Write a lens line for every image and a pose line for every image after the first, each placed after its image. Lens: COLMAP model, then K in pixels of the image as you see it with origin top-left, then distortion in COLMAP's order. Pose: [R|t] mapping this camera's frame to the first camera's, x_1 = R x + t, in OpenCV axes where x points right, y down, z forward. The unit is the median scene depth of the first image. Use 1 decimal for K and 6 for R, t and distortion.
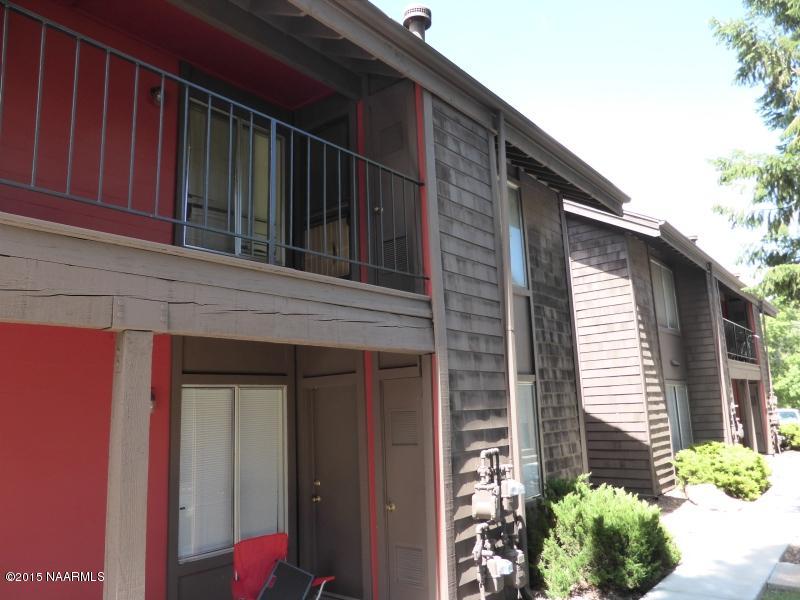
lens RADIAL K [[592.9, 0, 407.1], [0, 592.9, 293.4], [0, 0, 1]] dist [-0.004287, -0.000598]
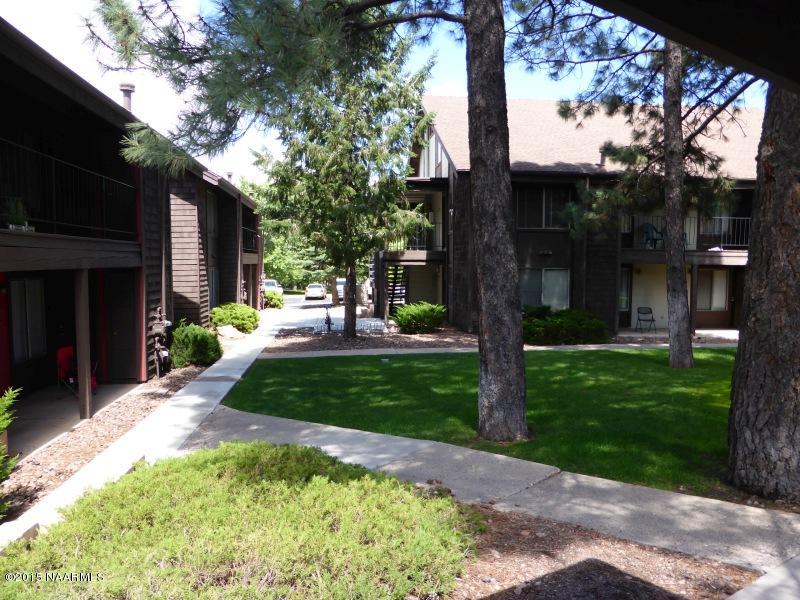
lens RADIAL K [[592.9, 0, 404.3], [0, 592.9, 297.4], [0, 0, 1]] dist [-0.004287, -0.000598]
pose [[0.706886, -0.010700, 0.707247, -0.372096], [-0.154328, 0.973463, 0.168978, -0.142876], [-0.690286, -0.228596, 0.686475, -0.564902]]
